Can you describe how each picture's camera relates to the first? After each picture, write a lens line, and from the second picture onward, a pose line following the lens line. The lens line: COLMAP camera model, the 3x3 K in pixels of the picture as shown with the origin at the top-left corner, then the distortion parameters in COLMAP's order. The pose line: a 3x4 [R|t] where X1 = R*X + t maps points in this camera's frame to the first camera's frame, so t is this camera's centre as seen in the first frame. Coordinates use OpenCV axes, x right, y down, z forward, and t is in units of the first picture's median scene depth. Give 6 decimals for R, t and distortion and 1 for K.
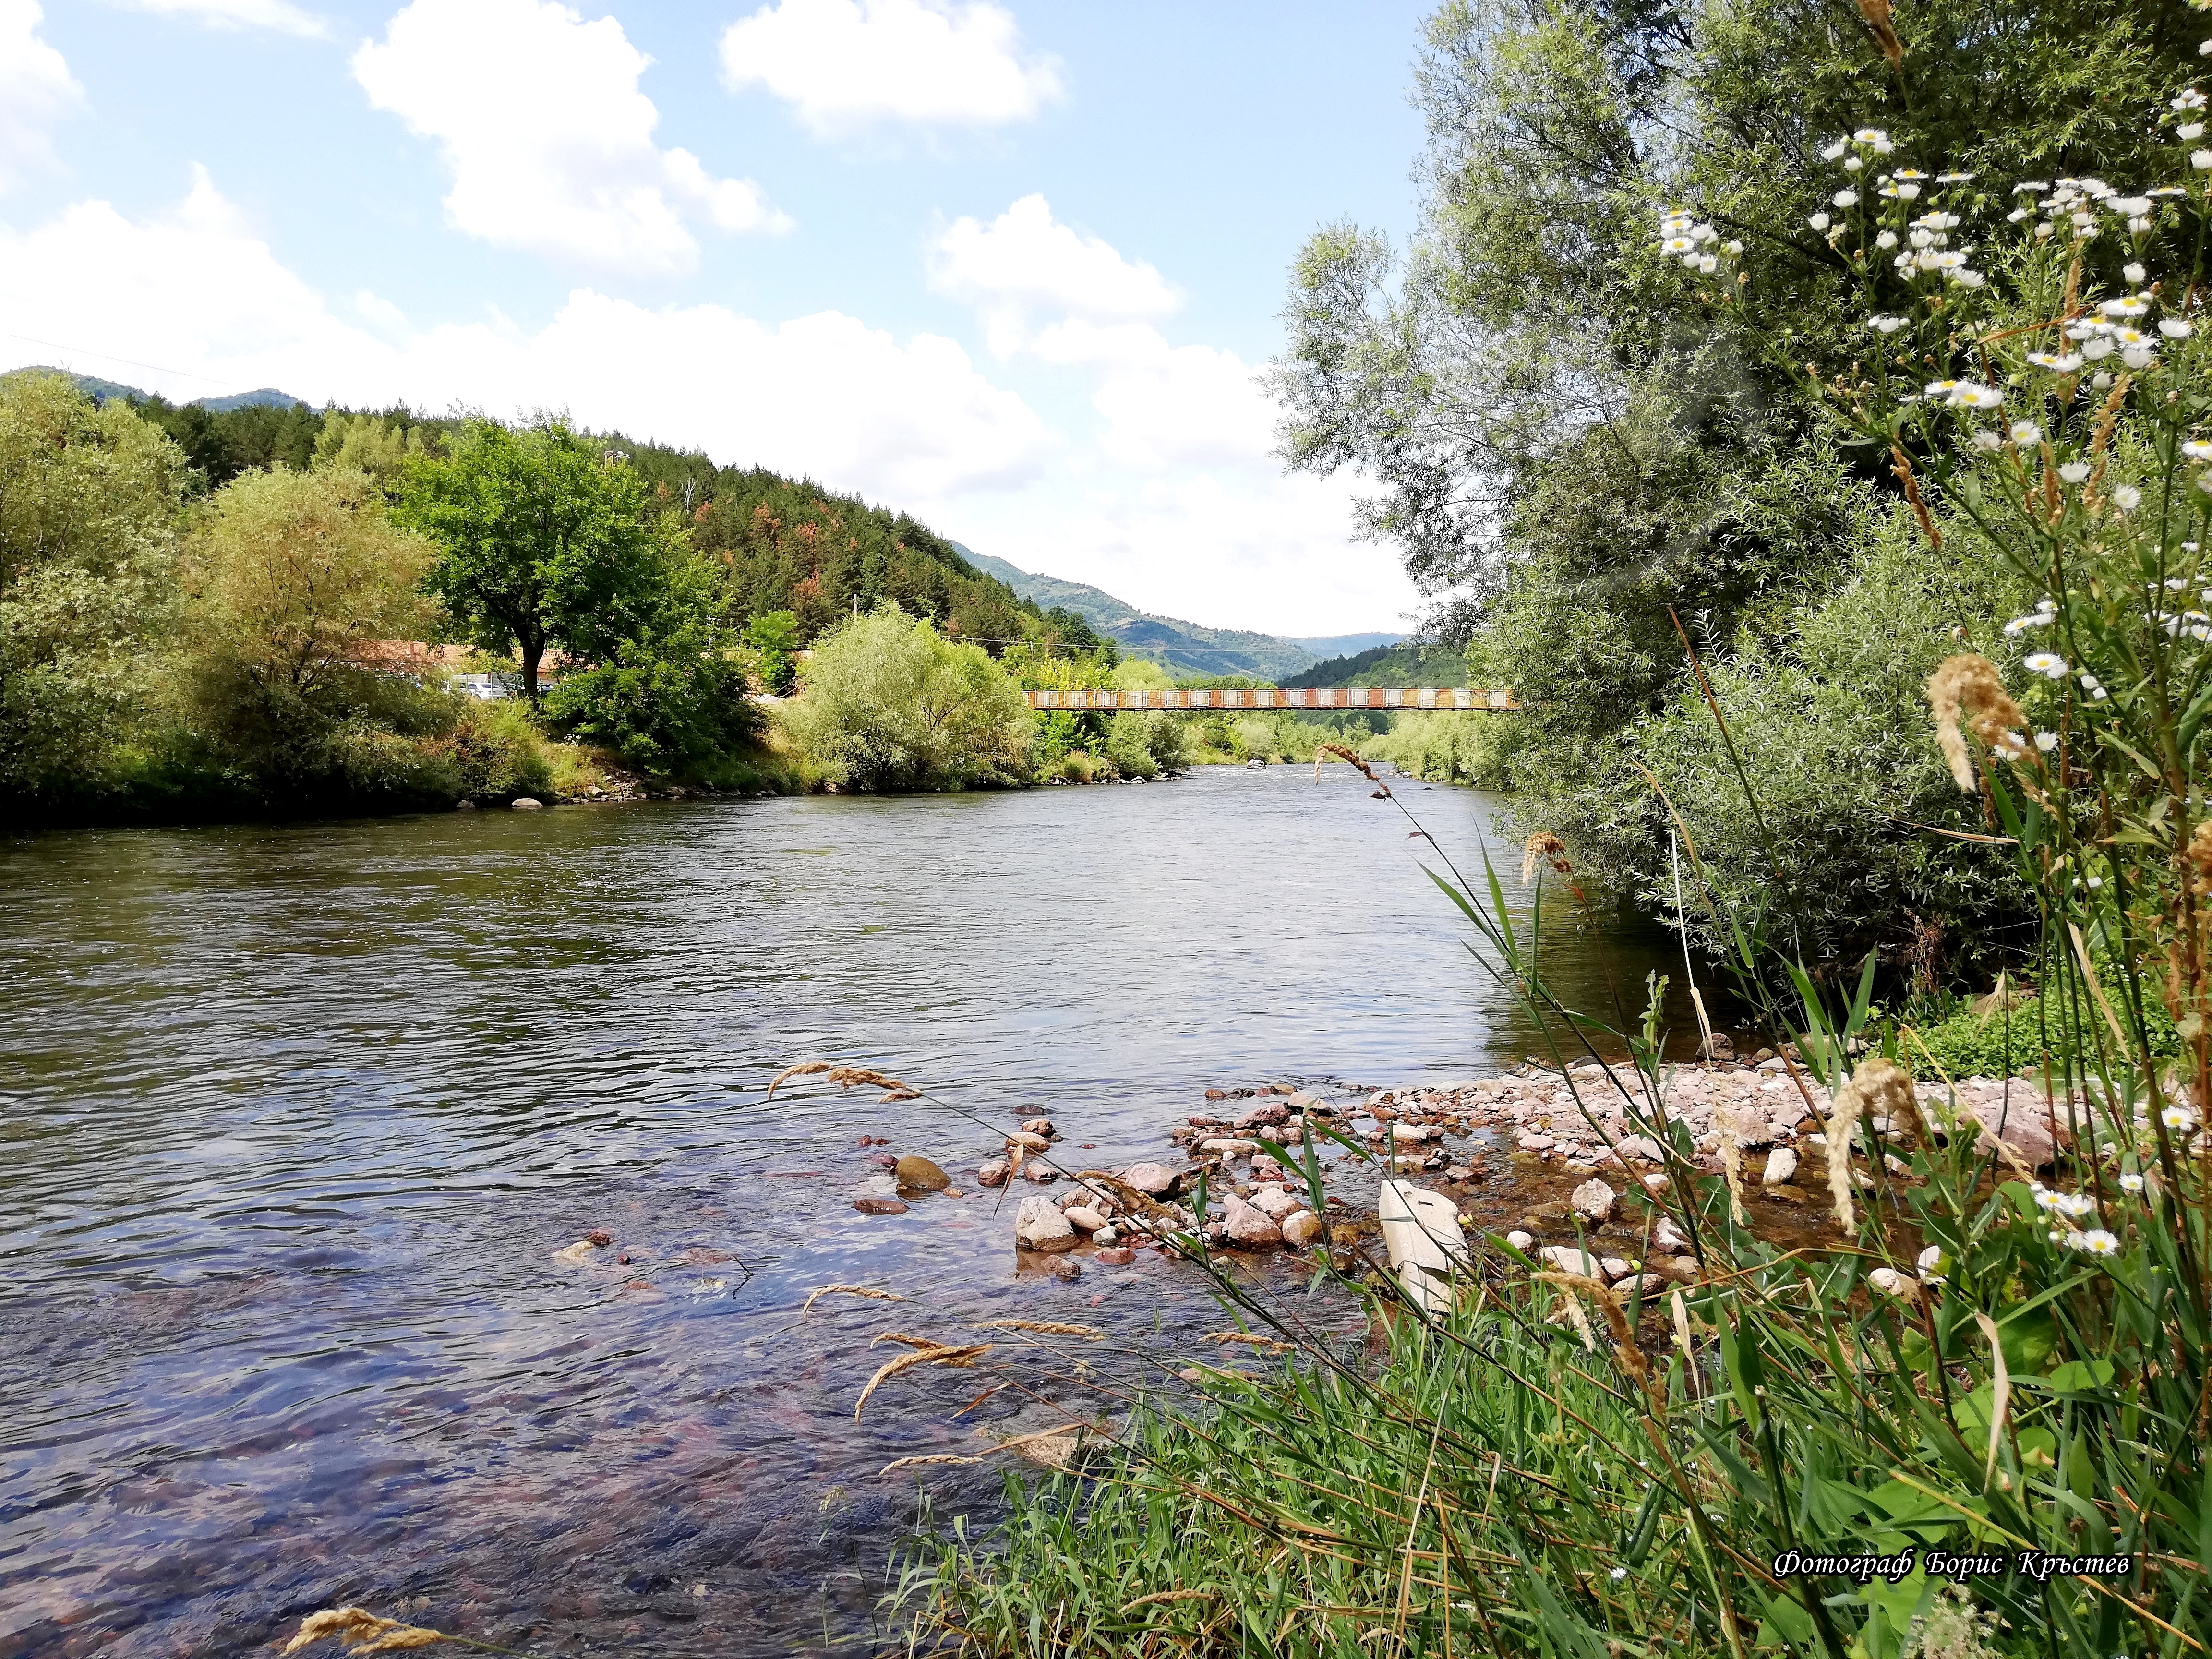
lens RADIAL K [[1662.3, 0, 1106.0], [0, 1662.3, 829.5], [0, 0, 1]] dist [0.107006, -0.223765]
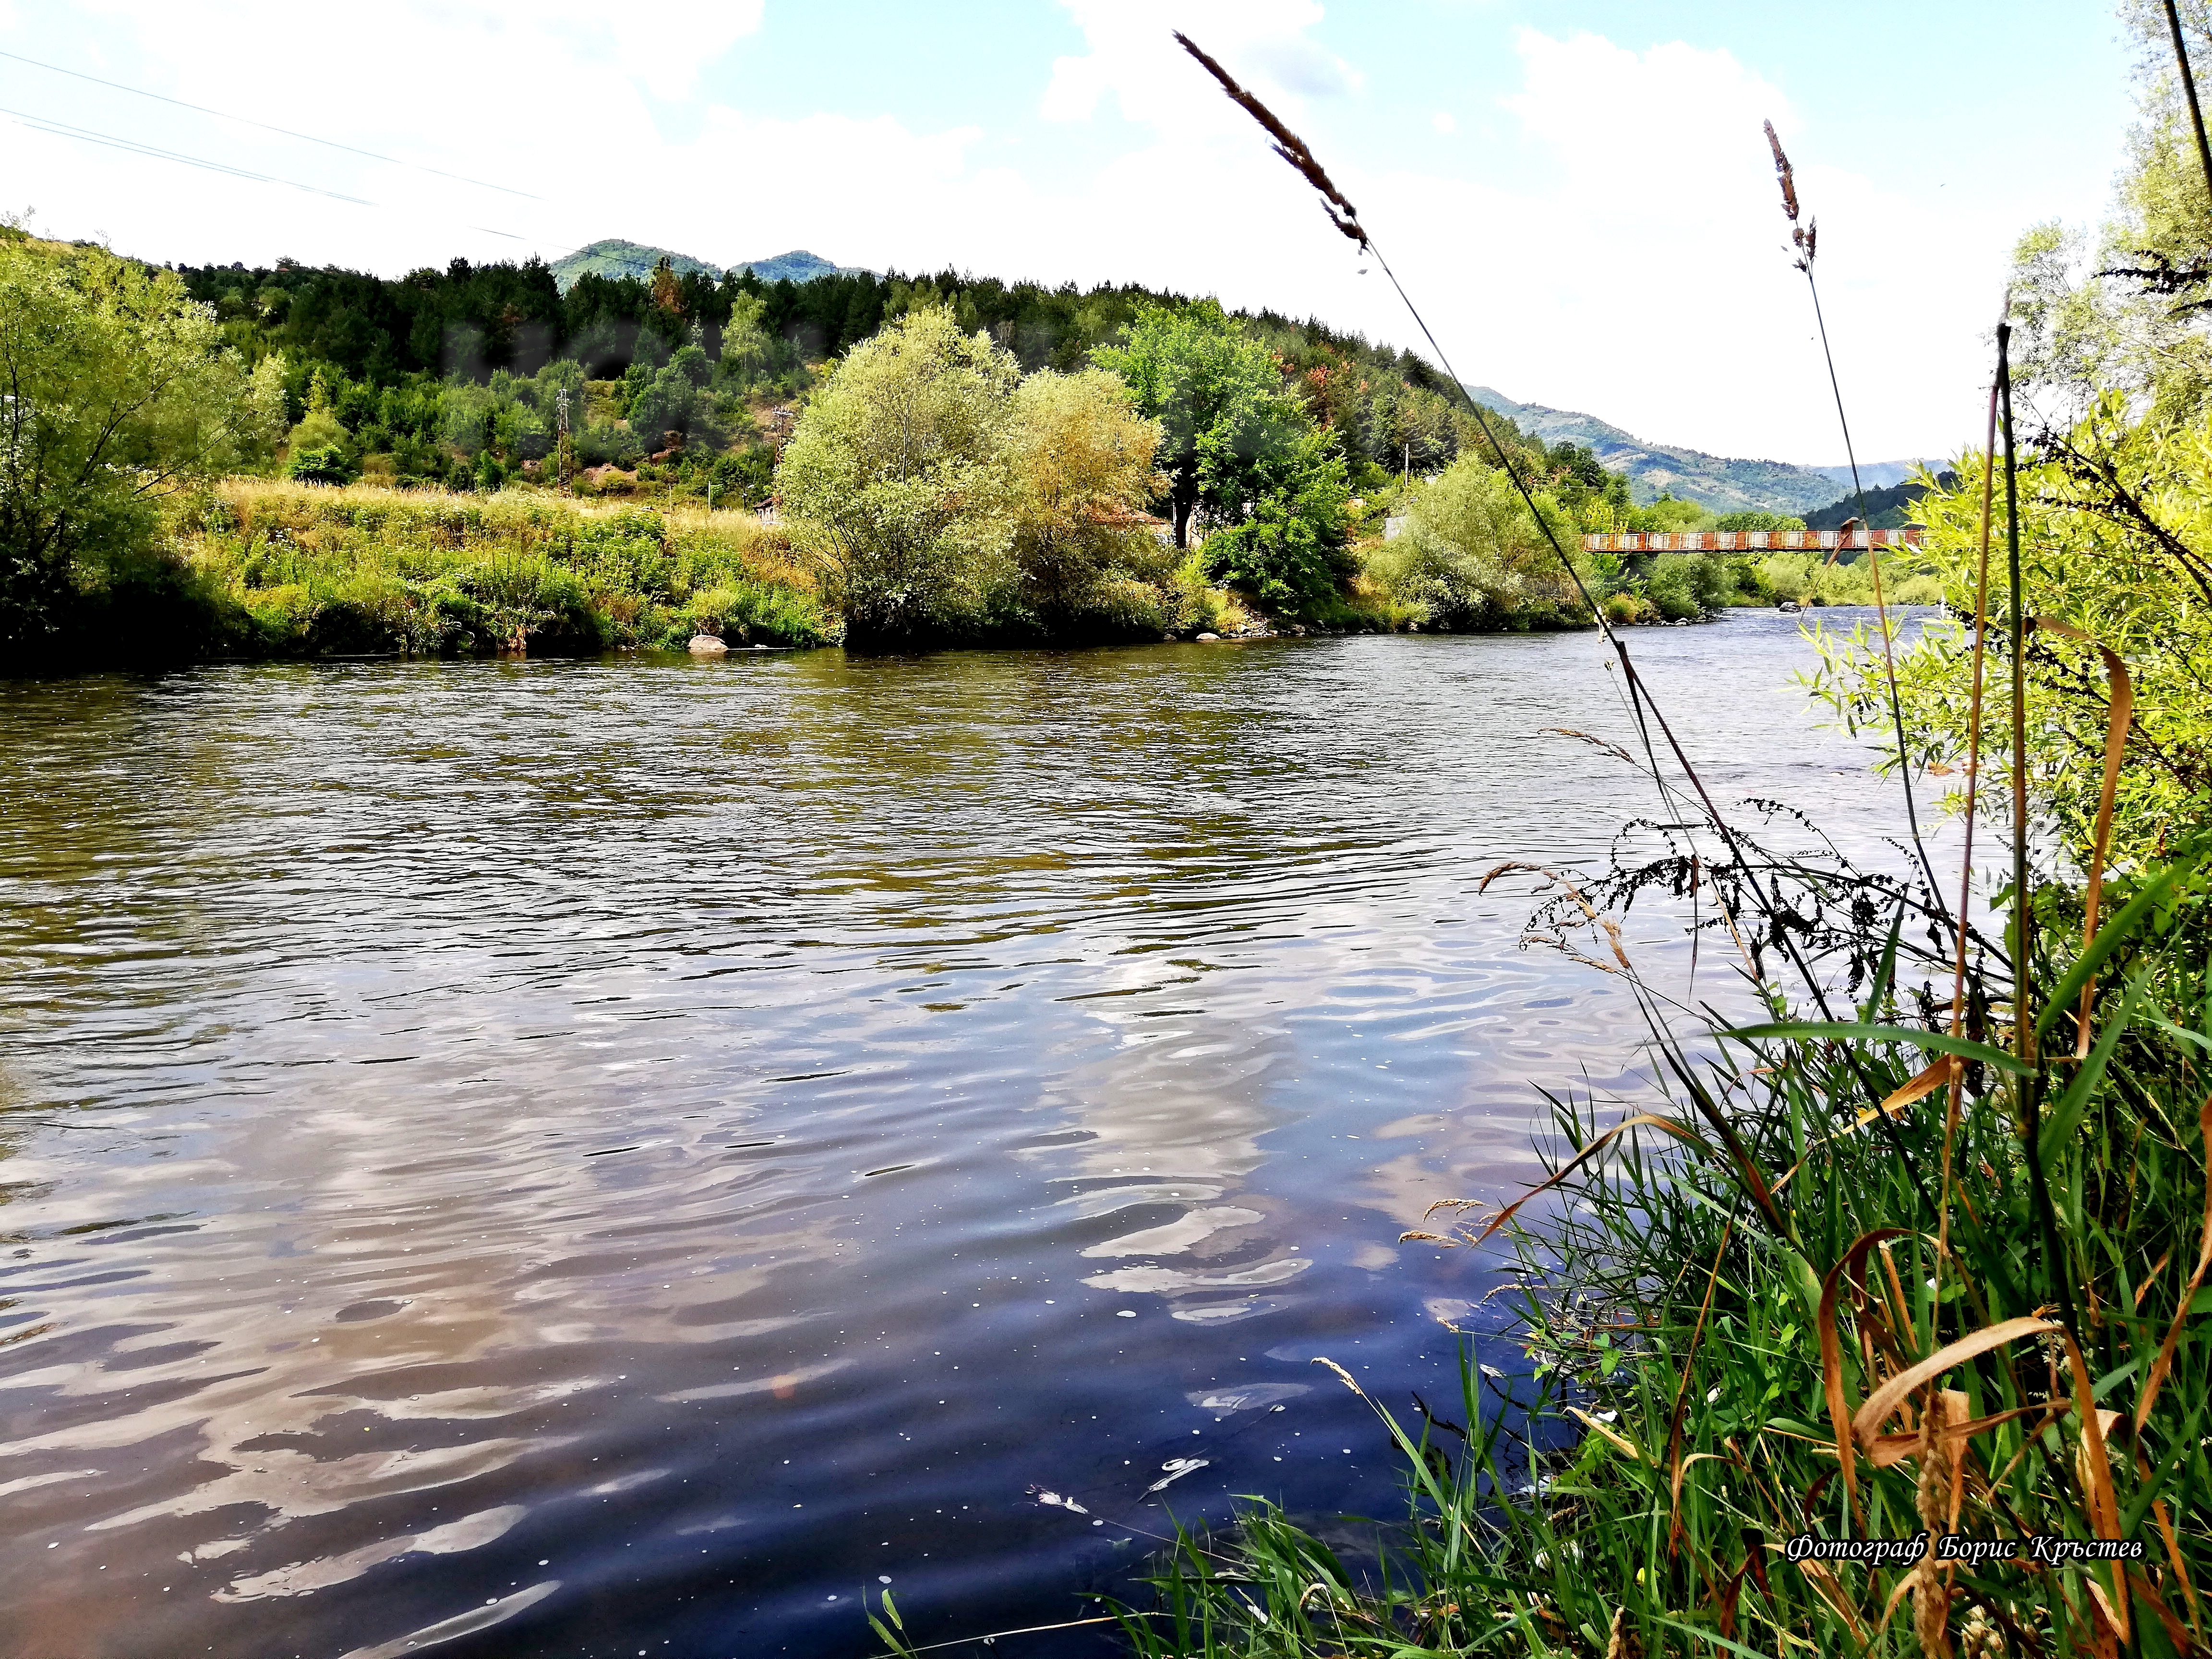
lens RADIAL K [[1662.3, 0, 1106.0], [0, 1662.3, 829.5], [0, 0, 1]] dist [0.107006, -0.223765]
pose [[0.960525, 0.040722, -0.275196, -0.049038], [-0.014938, 0.995351, 0.095149, 0.006692], [0.277792, -0.087282, 0.956668, -0.142318]]
